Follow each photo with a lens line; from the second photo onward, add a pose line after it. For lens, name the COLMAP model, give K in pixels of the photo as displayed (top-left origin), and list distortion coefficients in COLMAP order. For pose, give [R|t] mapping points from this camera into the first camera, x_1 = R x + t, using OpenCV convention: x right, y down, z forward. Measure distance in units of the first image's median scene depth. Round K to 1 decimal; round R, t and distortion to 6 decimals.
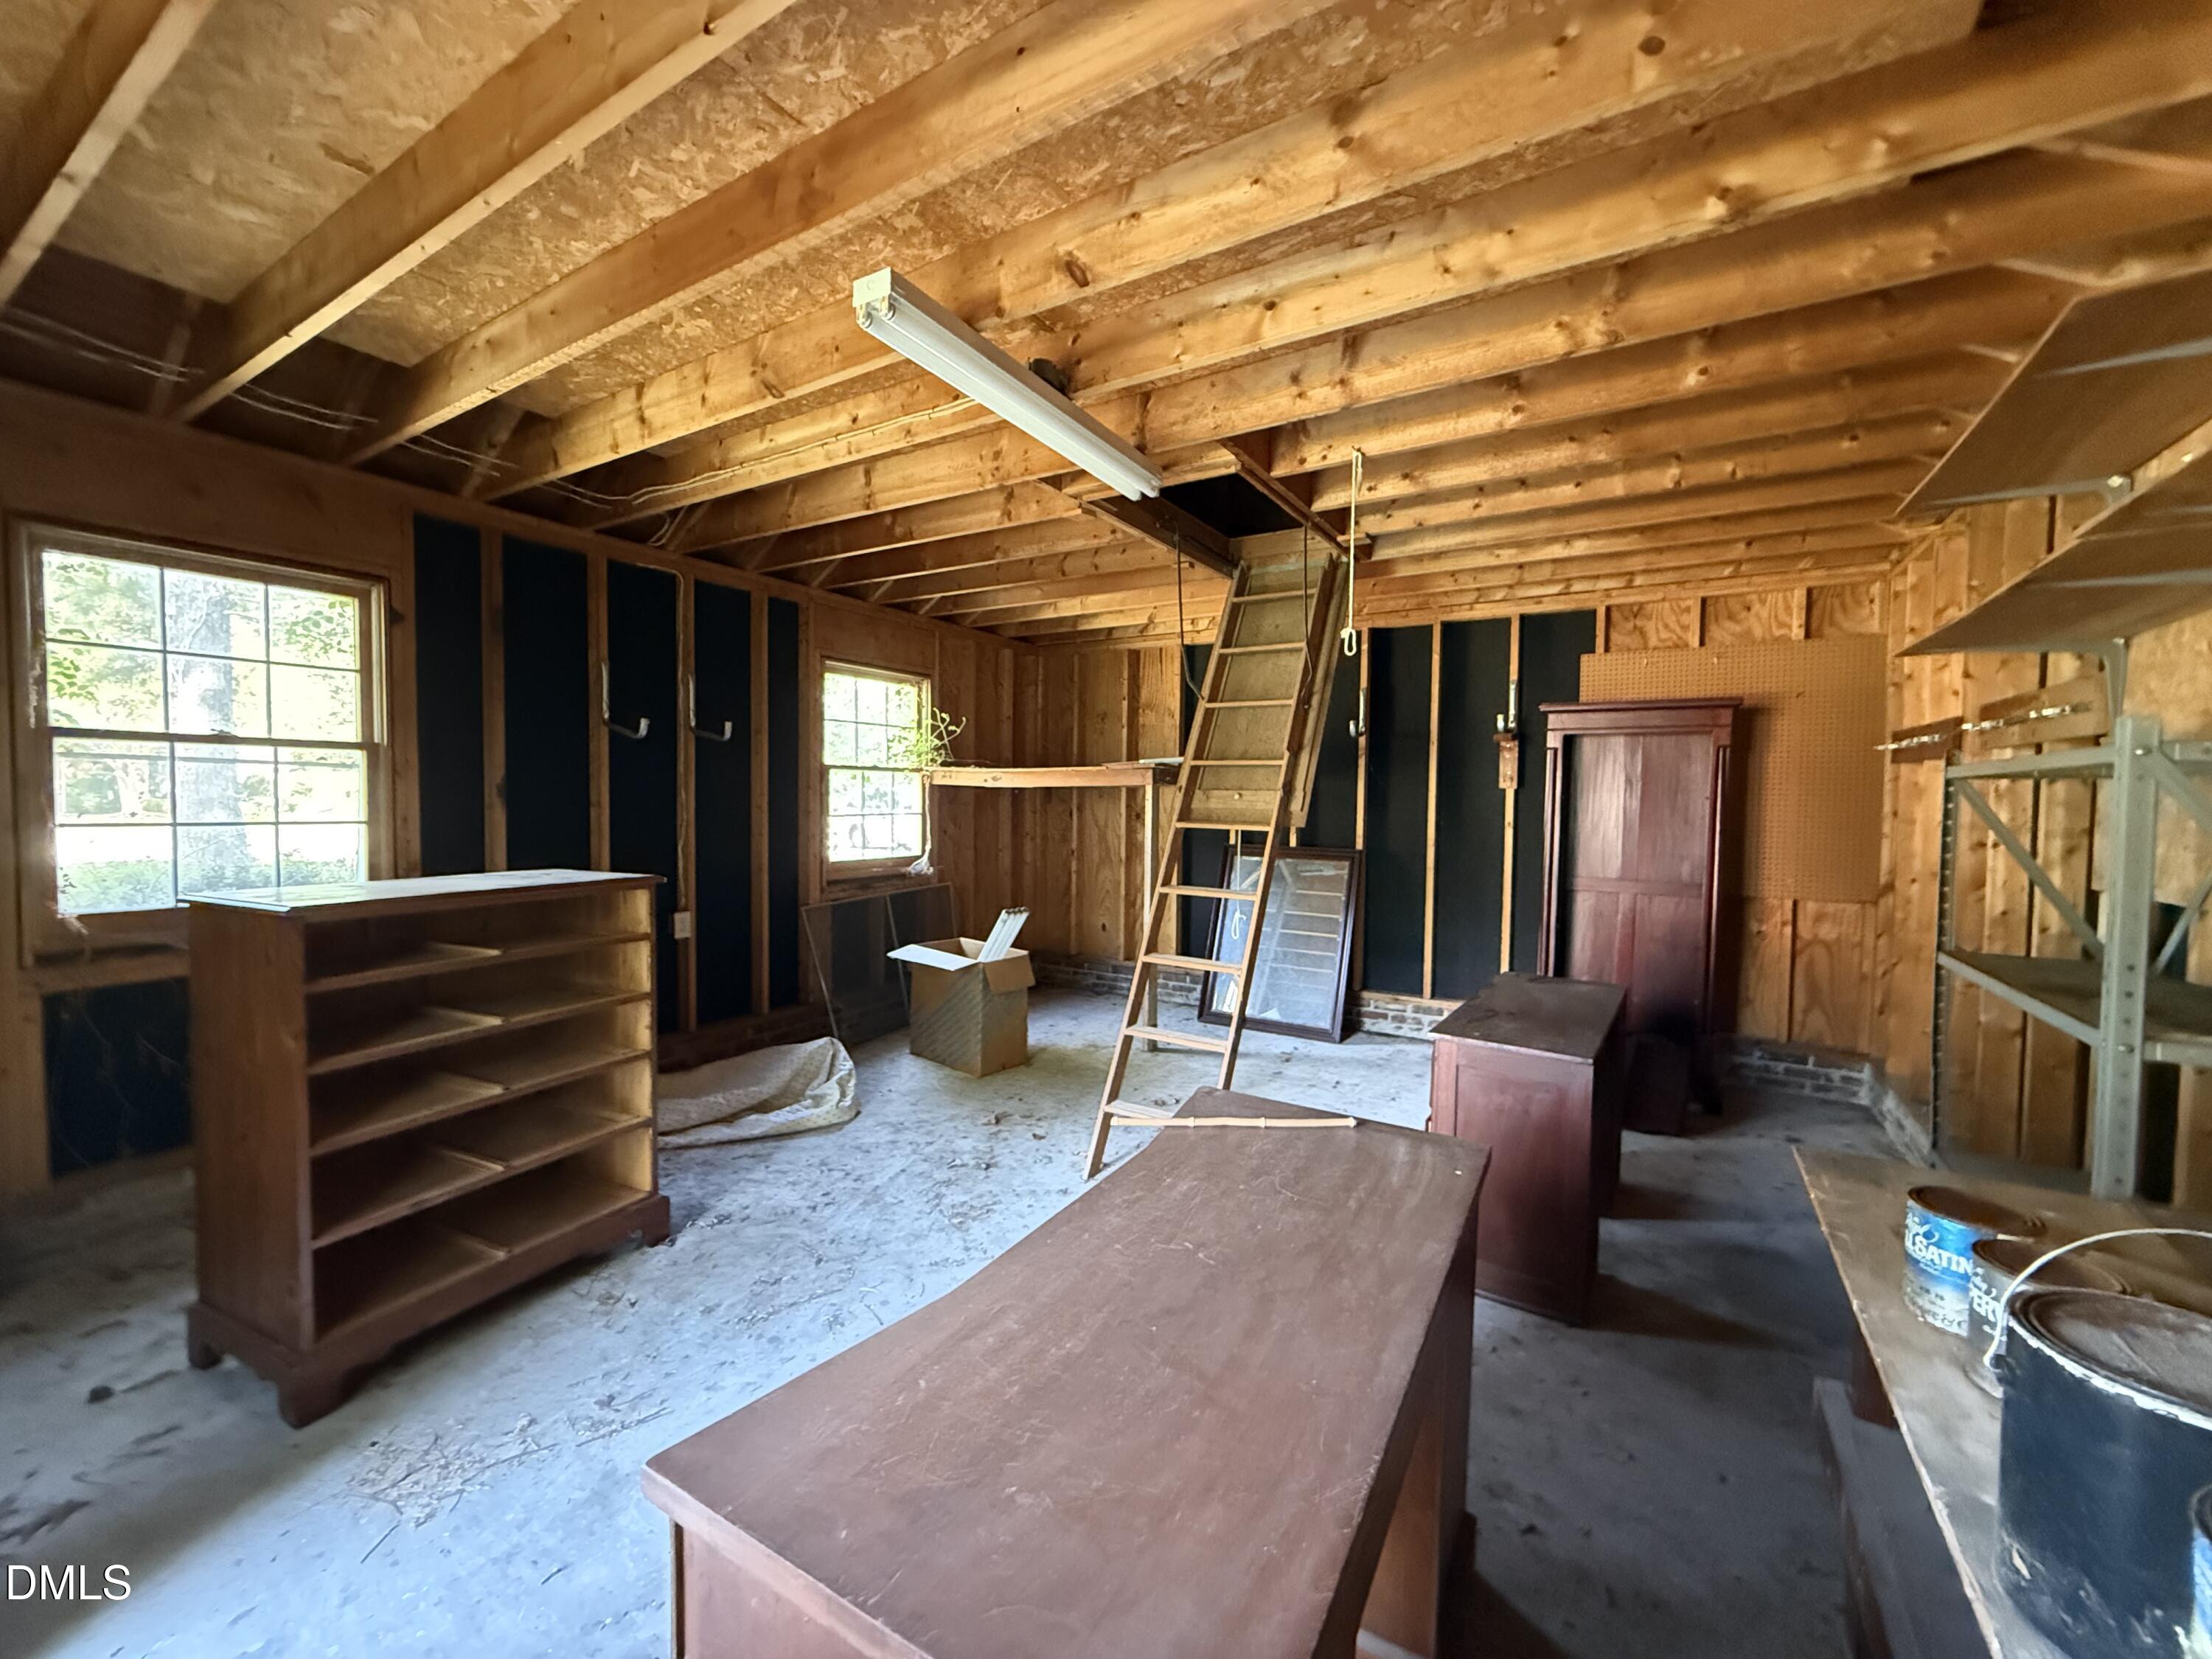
lens RADIAL K [[880.6, 0, 1100.0], [0, 880.6, 828.2], [0, 0, 1]] dist [0.000616, 0.000056]
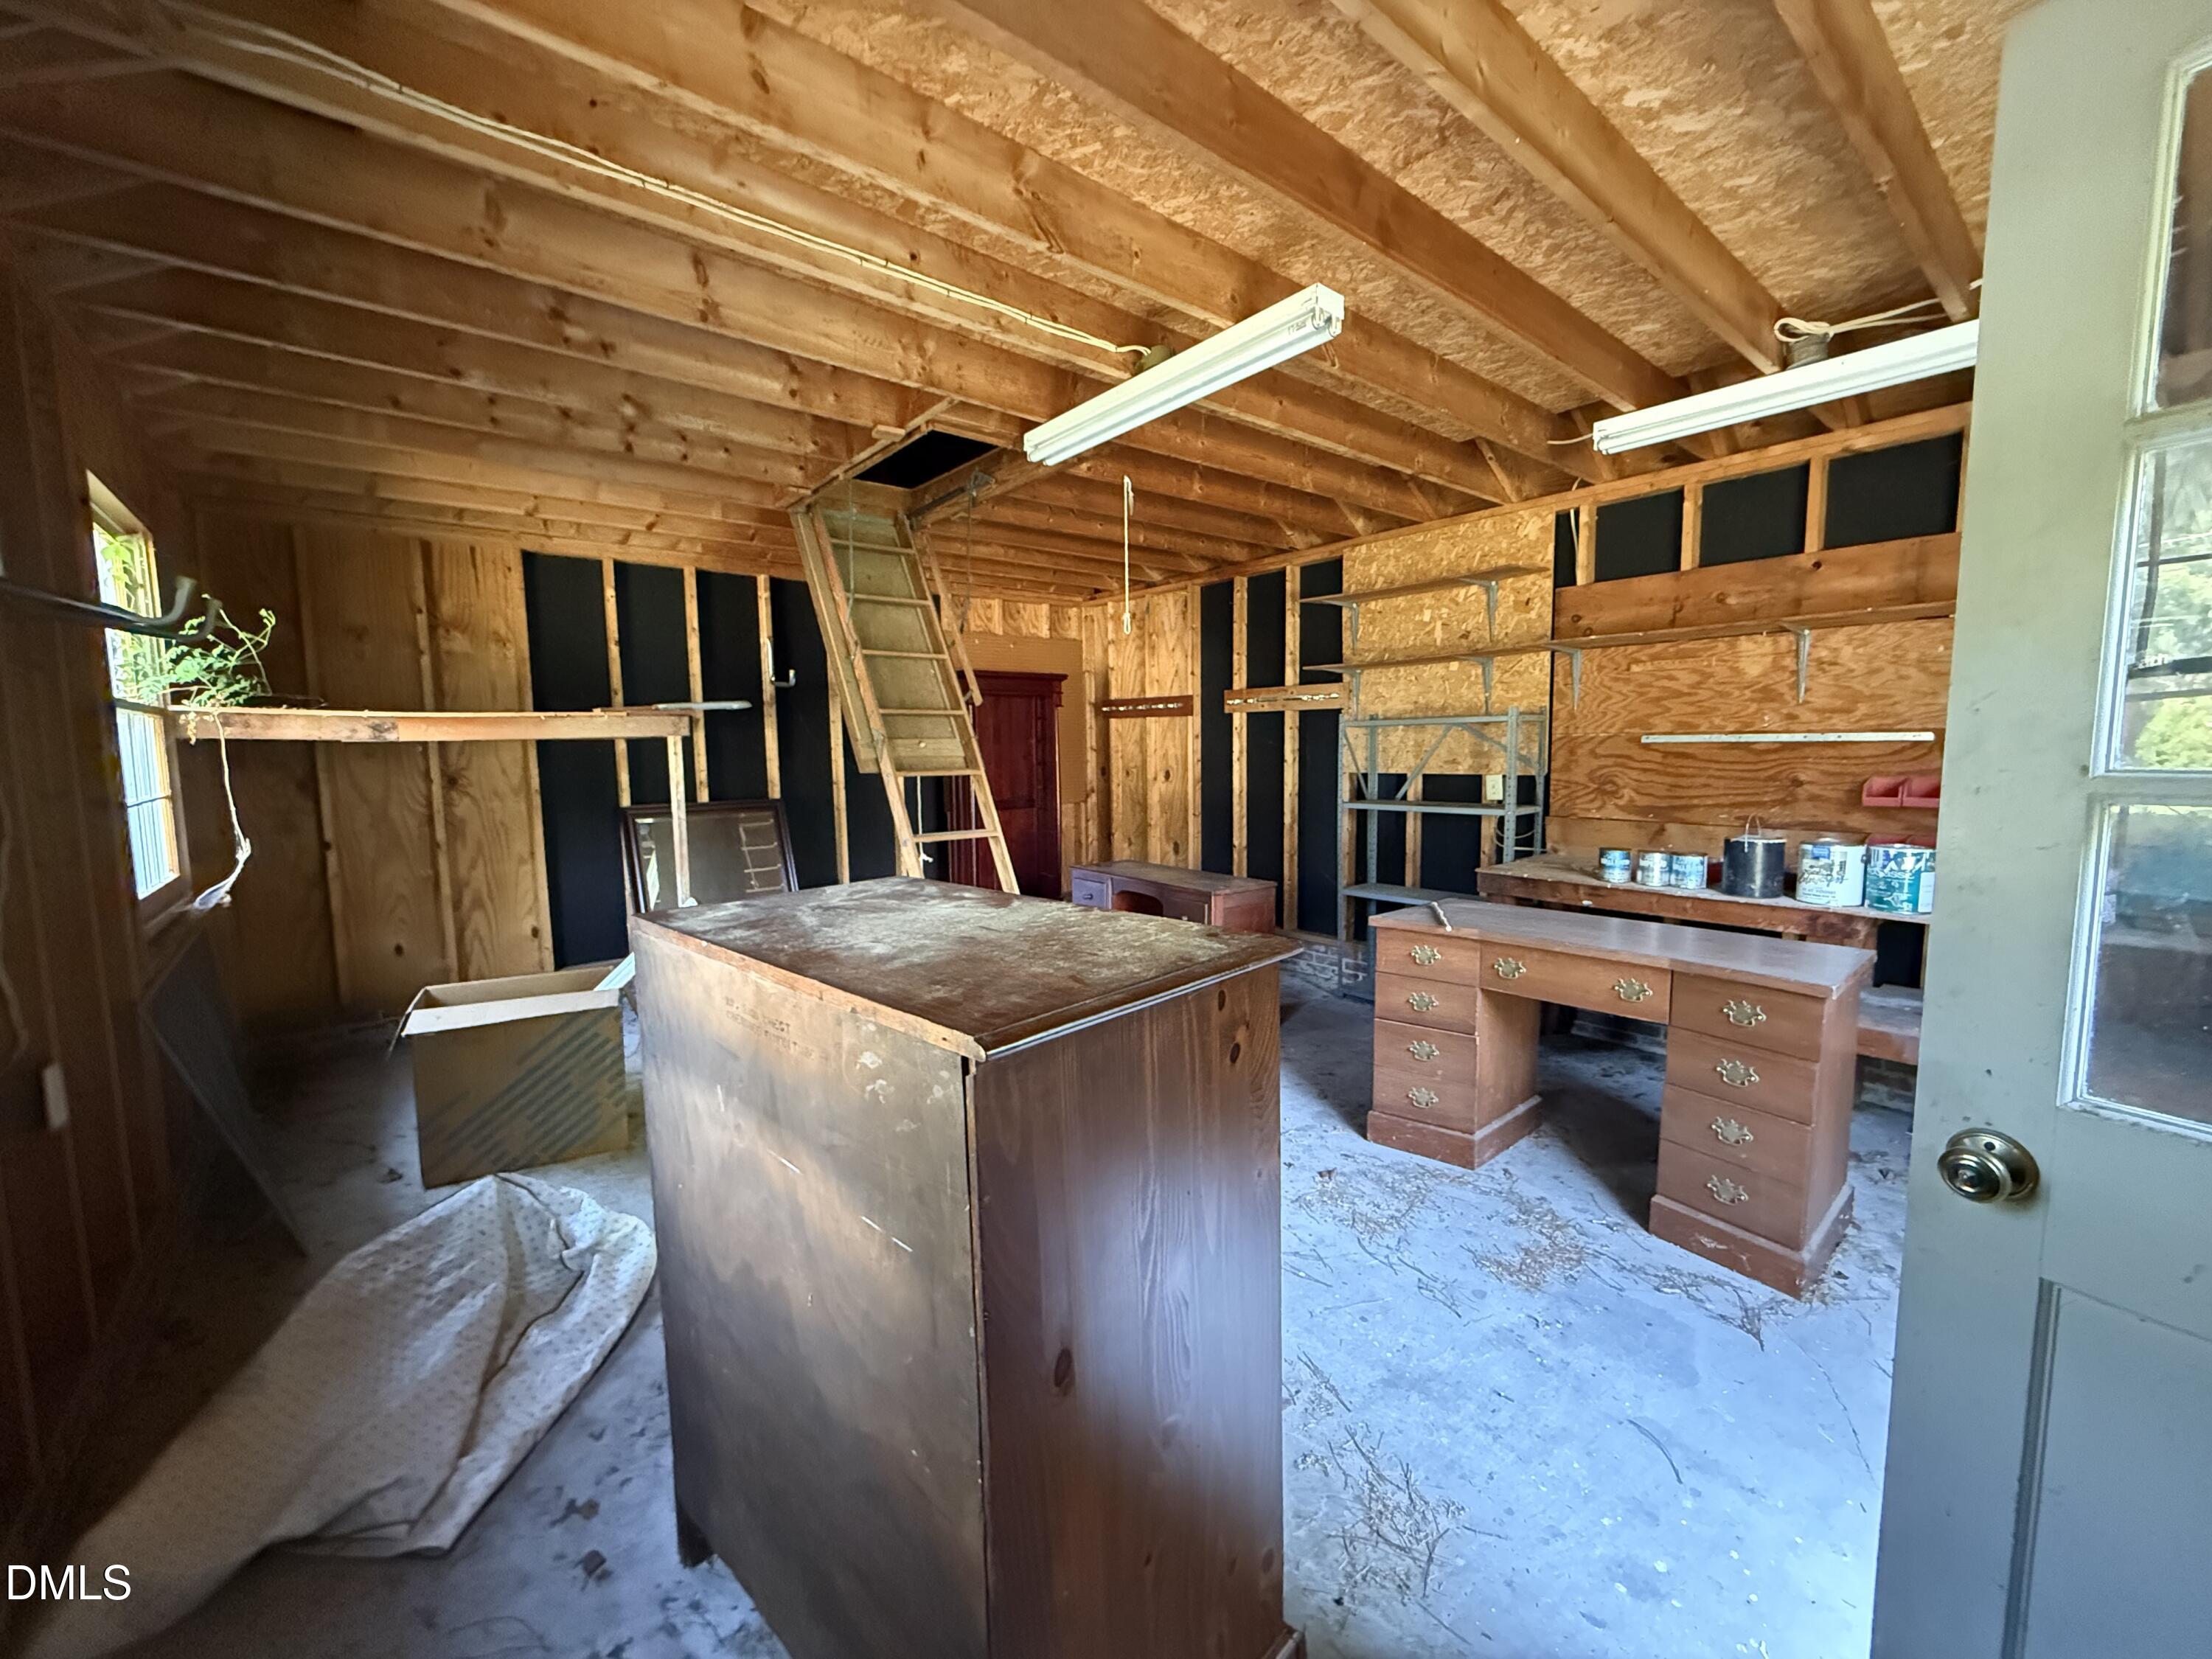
lens RADIAL K [[880.6, 0, 1100.0], [0, 880.6, 828.2], [0, 0, 1]] dist [0.000616, 0.000056]
pose [[0.321279, -0.108331, 0.940768, -0.639664], [0.055013, 0.993893, 0.095661, -0.021459], [-0.945385, 0.021021, 0.325277, 0.388085]]
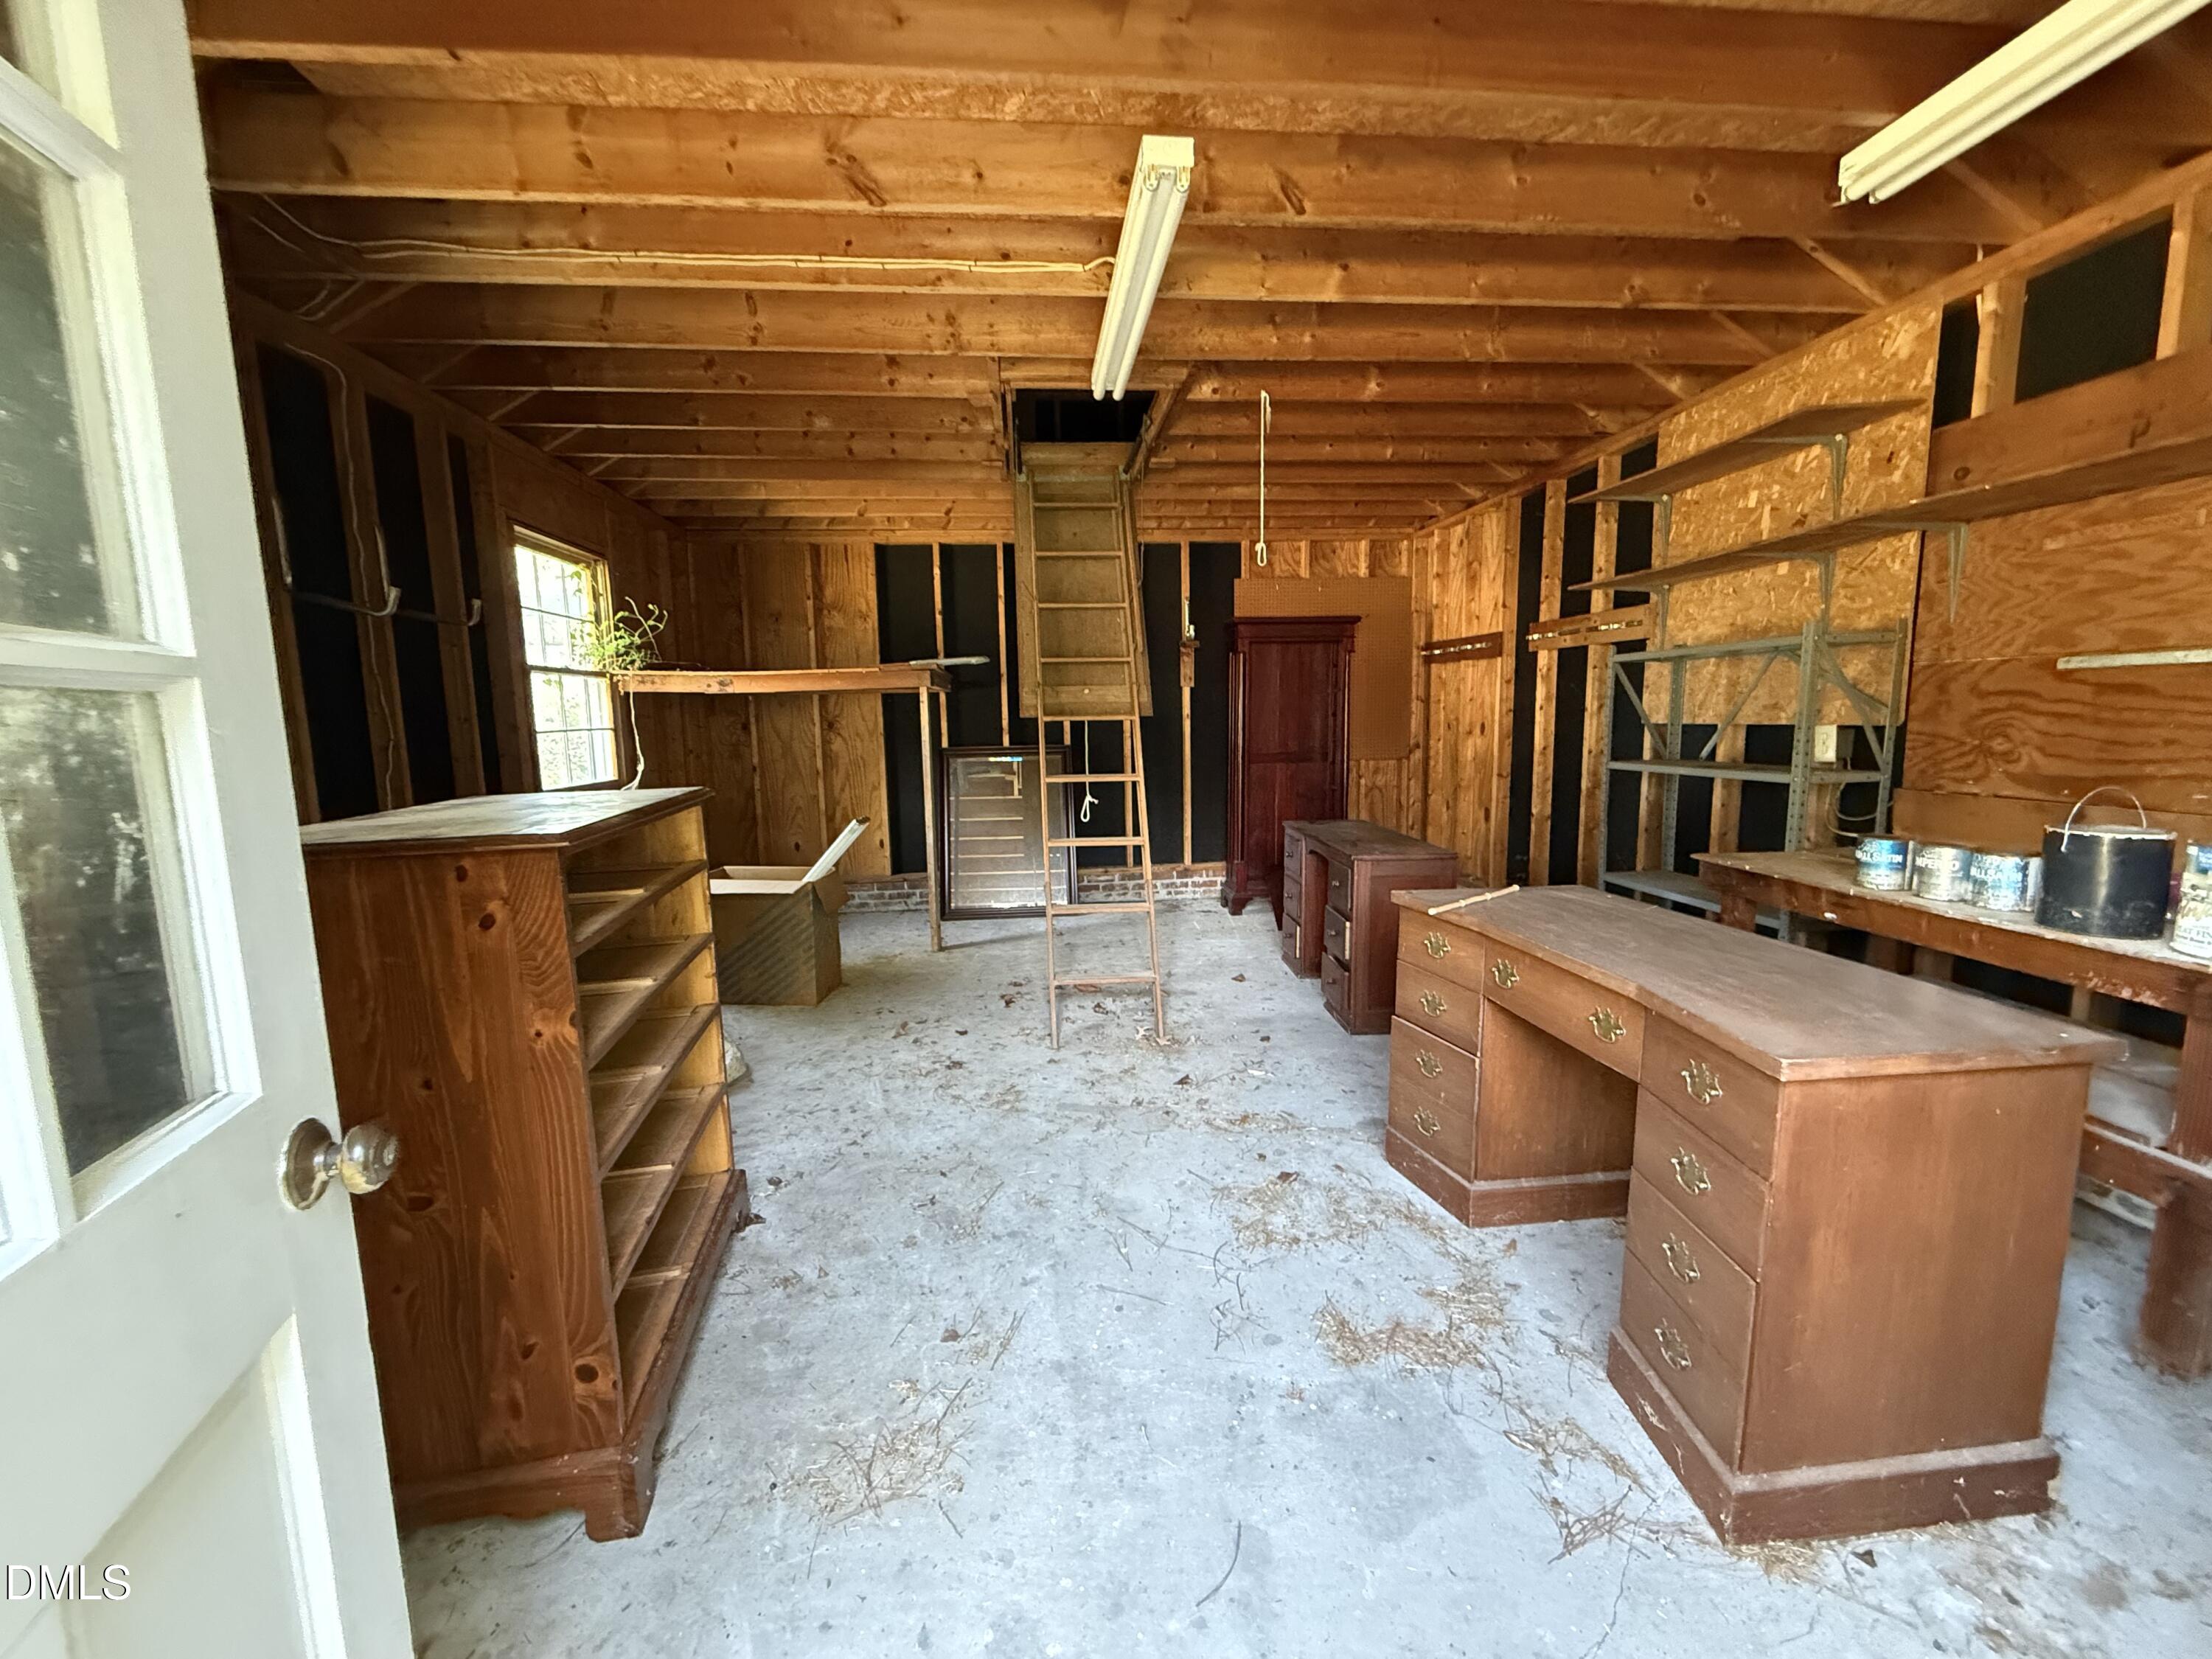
lens RADIAL K [[880.6, 0, 1100.0], [0, 880.6, 828.2], [0, 0, 1]] dist [0.000616, 0.000056]
pose [[0.798913, -0.105804, 0.592067, -0.415151], [0.052292, 0.992897, 0.106872, 0.014297], [-0.599169, -0.054421, 0.798771, 0.088771]]
